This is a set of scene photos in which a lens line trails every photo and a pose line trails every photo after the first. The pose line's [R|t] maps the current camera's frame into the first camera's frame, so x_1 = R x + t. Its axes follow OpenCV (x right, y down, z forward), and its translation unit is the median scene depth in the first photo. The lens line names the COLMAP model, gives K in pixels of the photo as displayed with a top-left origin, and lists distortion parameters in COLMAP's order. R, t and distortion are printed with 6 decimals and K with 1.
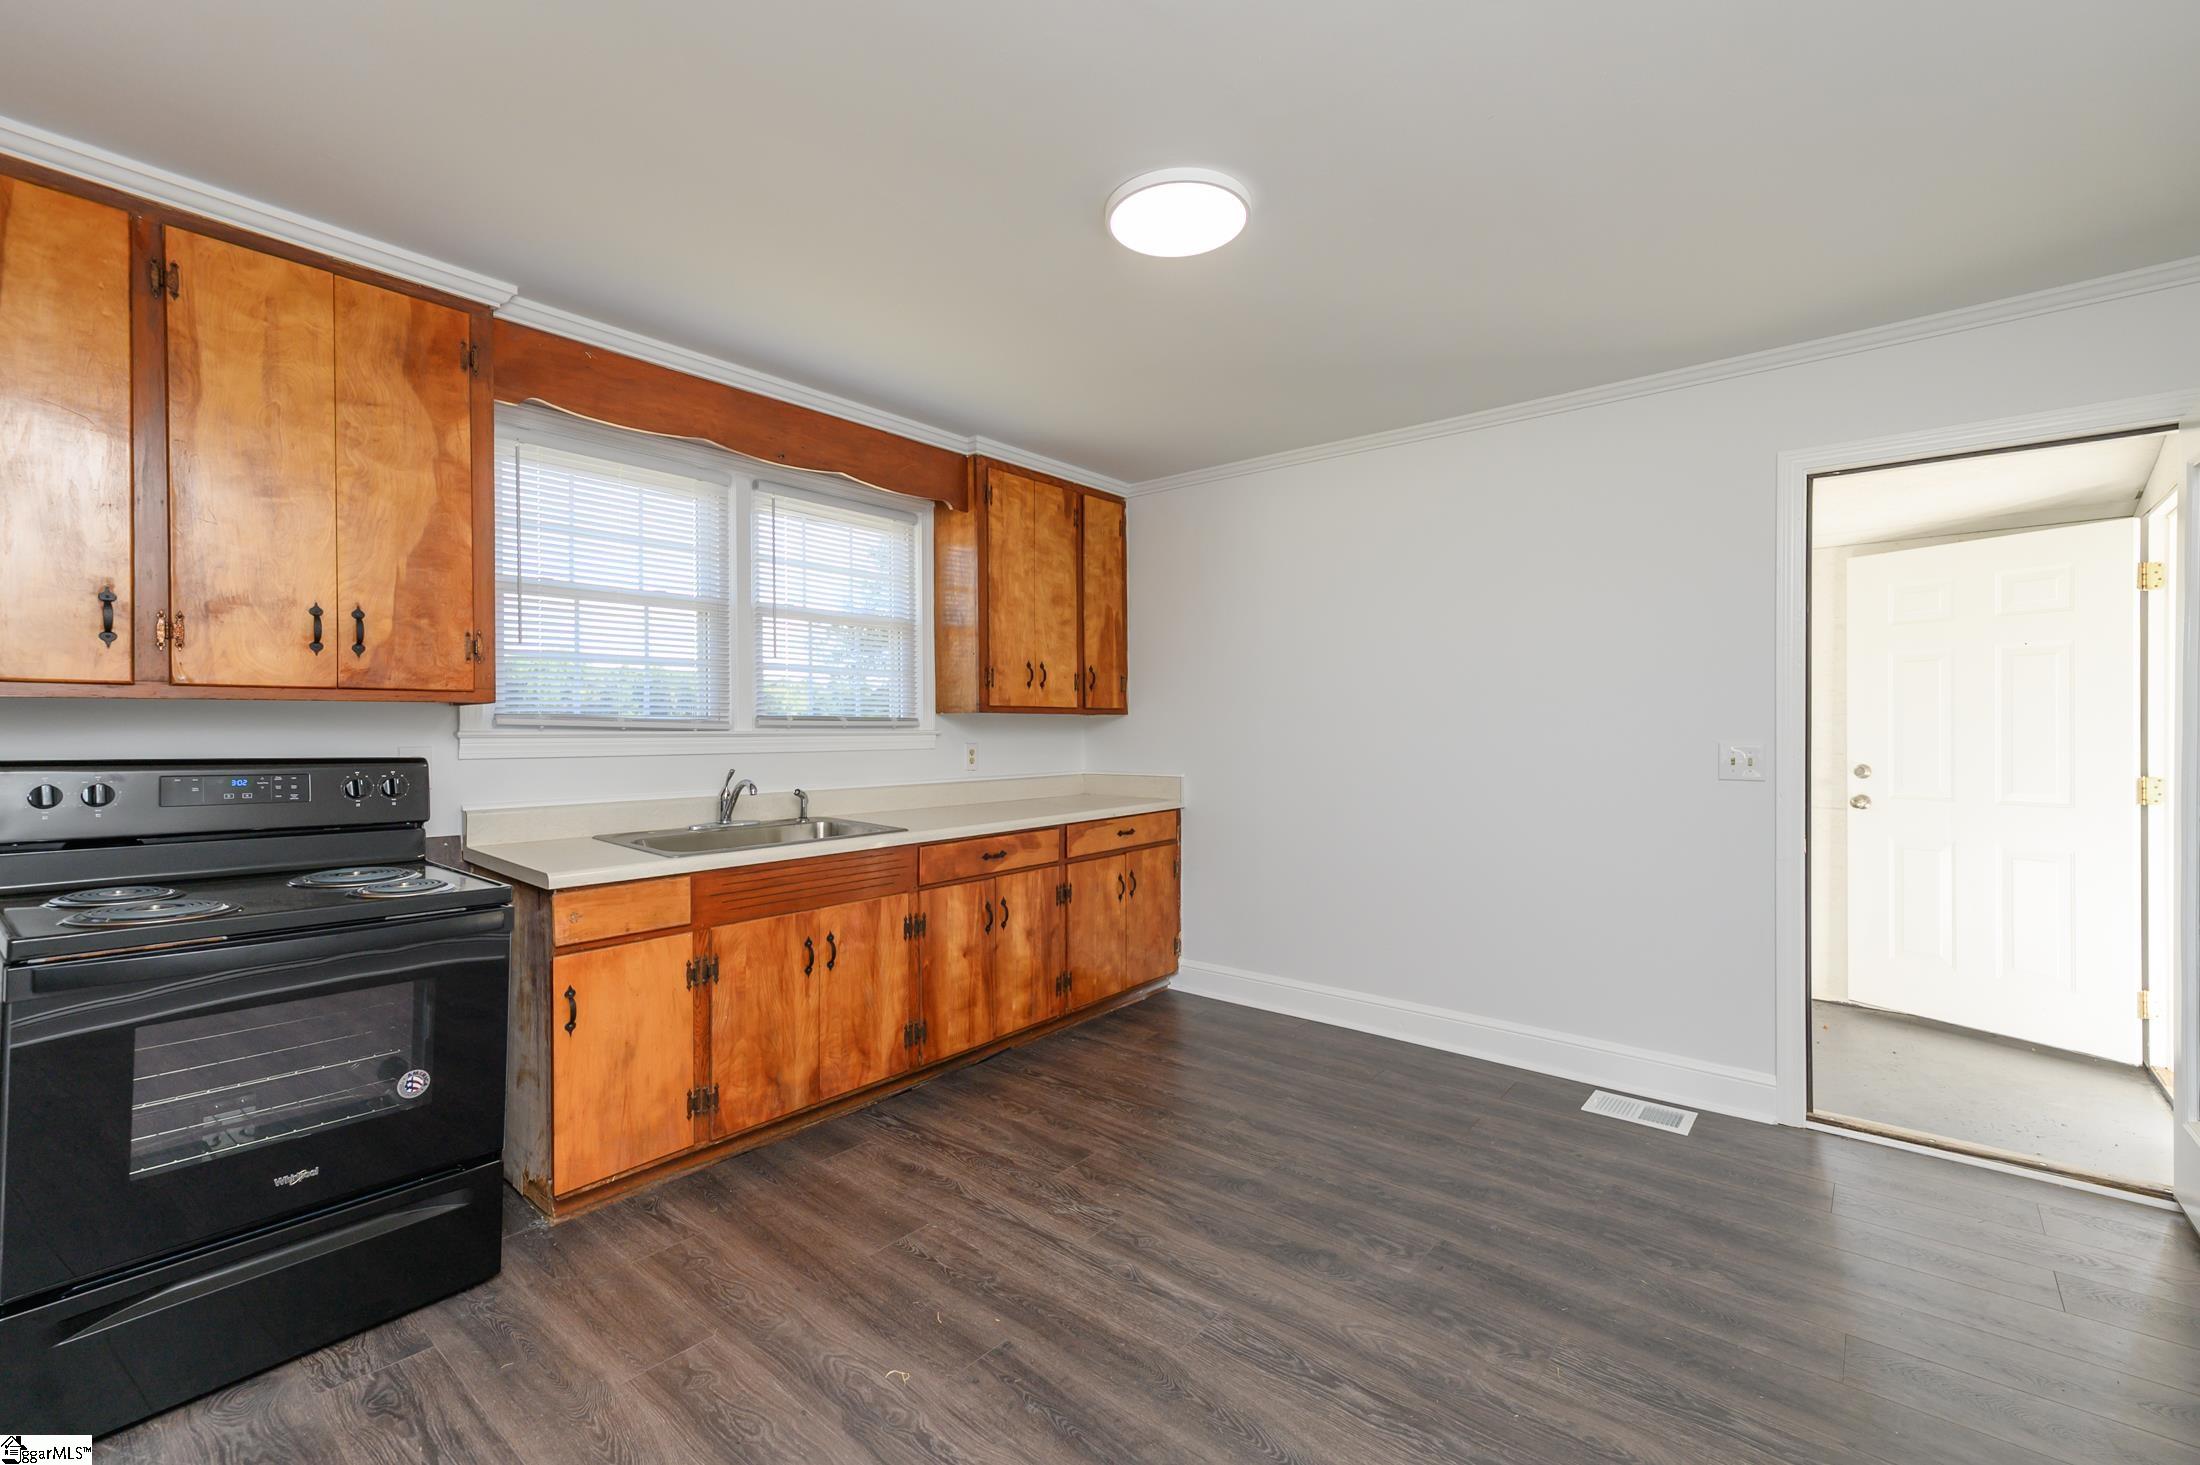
lens RADIAL K [[945.0, 0, 1090.1], [0, 945.0, 724.0], [0, 0, 1]] dist [0.012380, -0.000104]
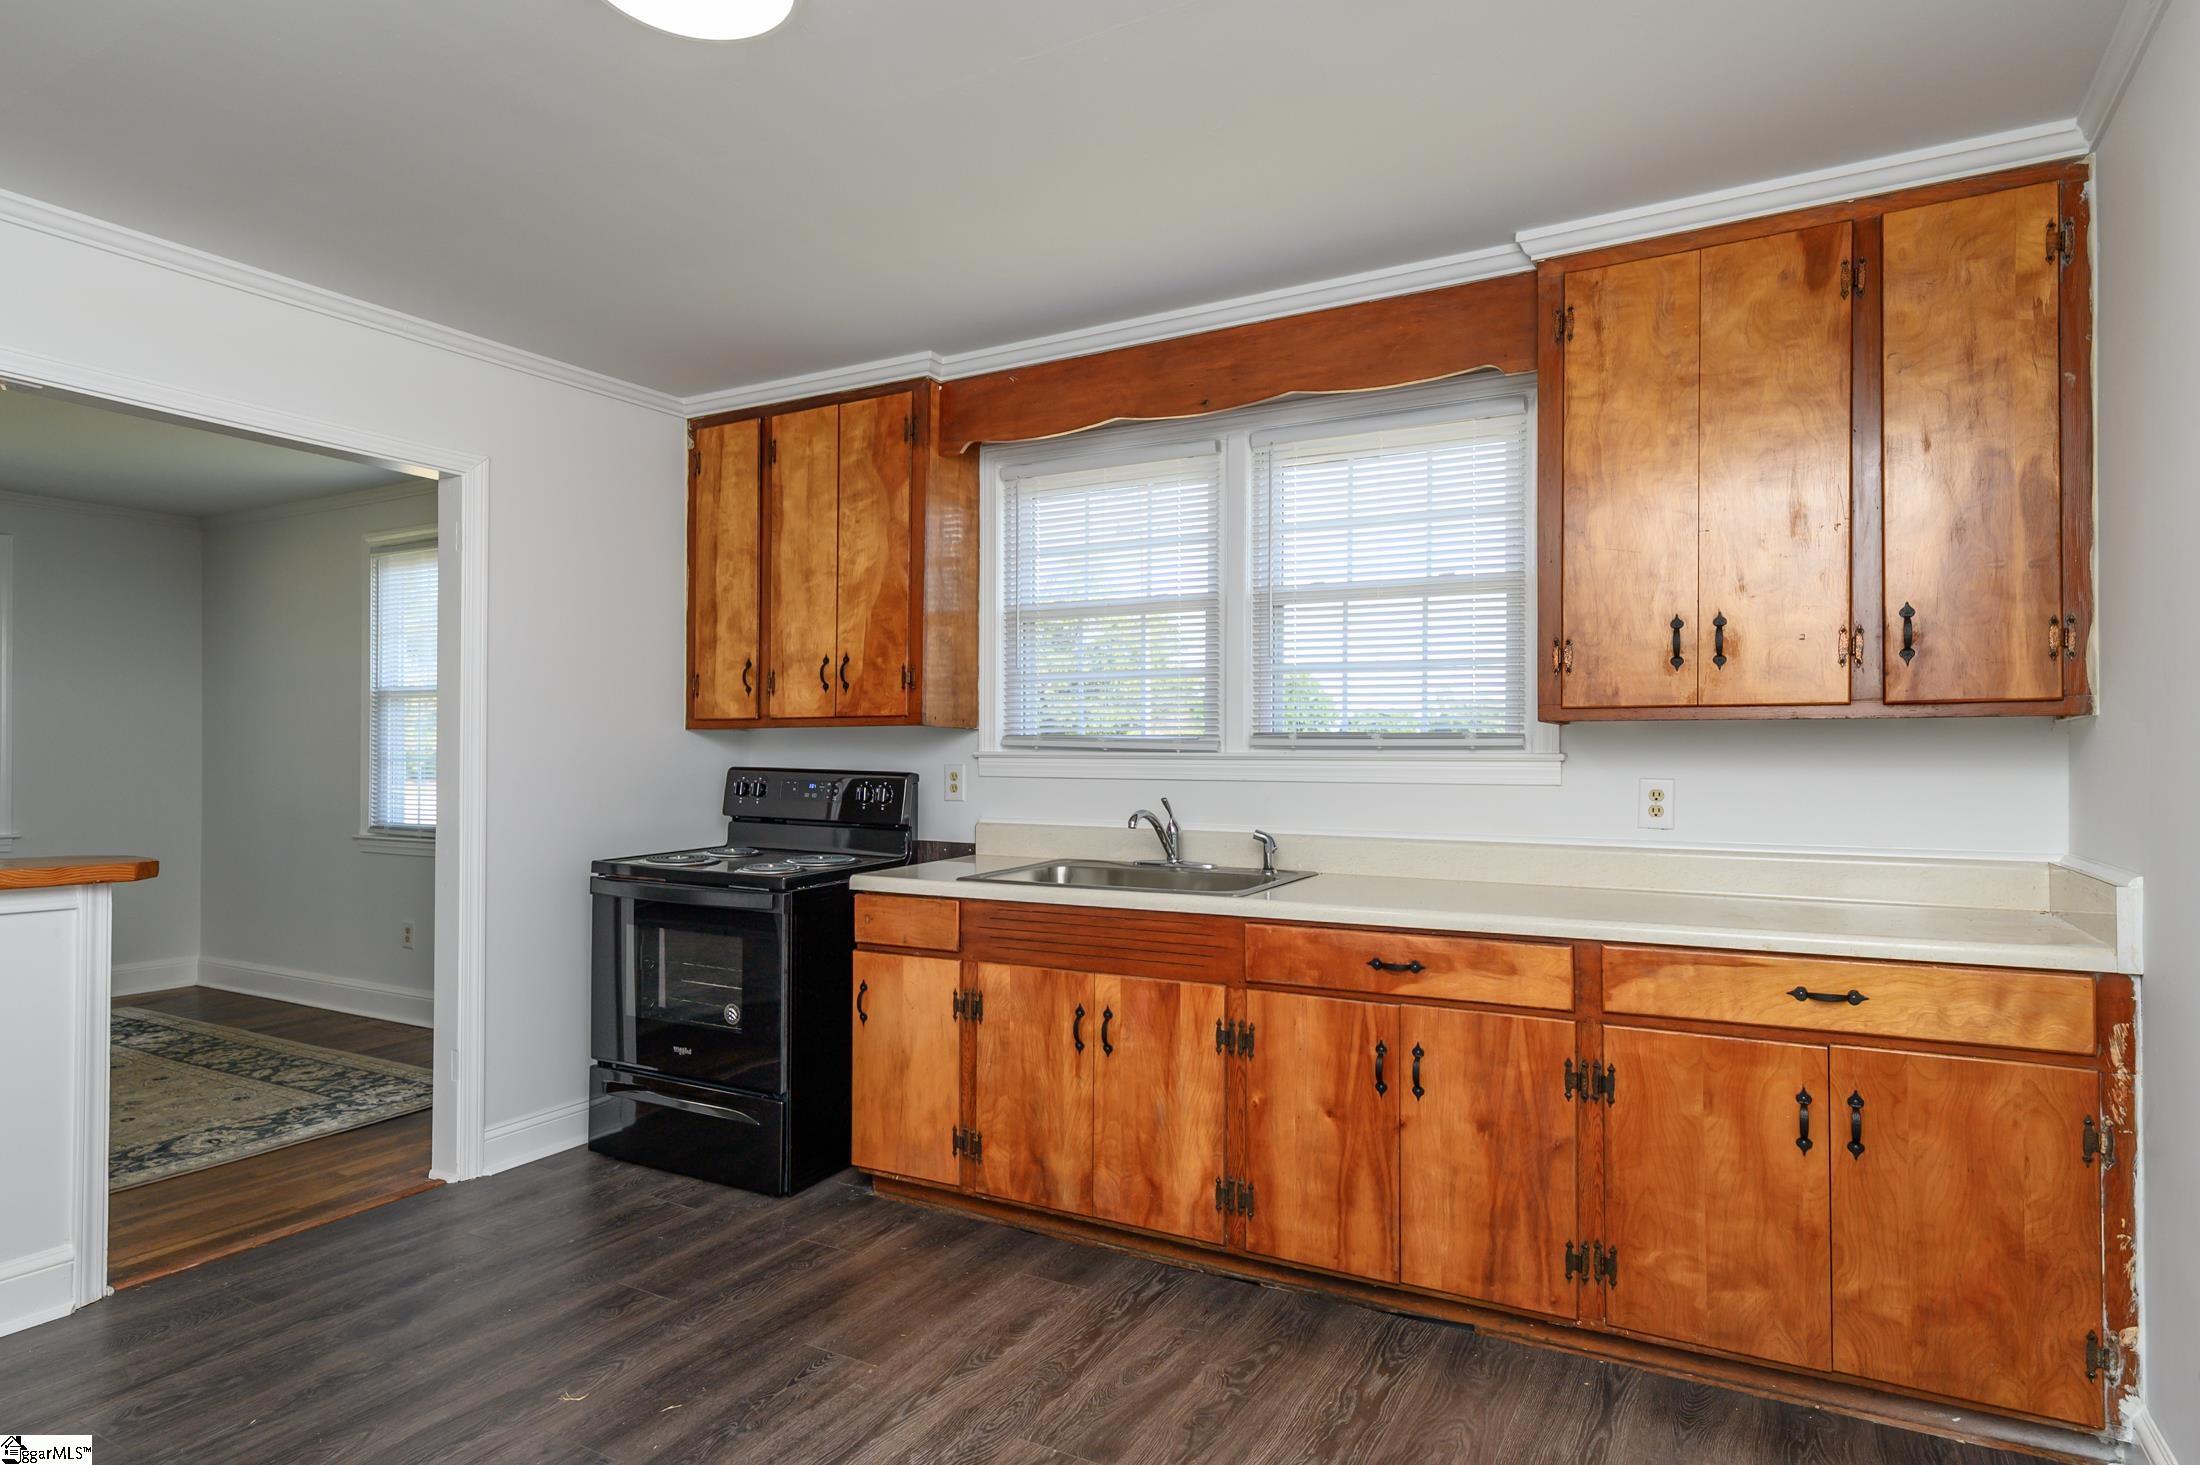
lens RADIAL K [[1199.0, 0, 1097.1], [0, 1199.0, 737.7], [0, 0, 1]] dist [0.013835, -0.001220]
pose [[0.189731, -0.012012, -0.981763, 0.629562], [-0.000338, 0.999924, -0.012300, 0.007944], [0.981836, 0.002666, 0.189713, 0.719295]]
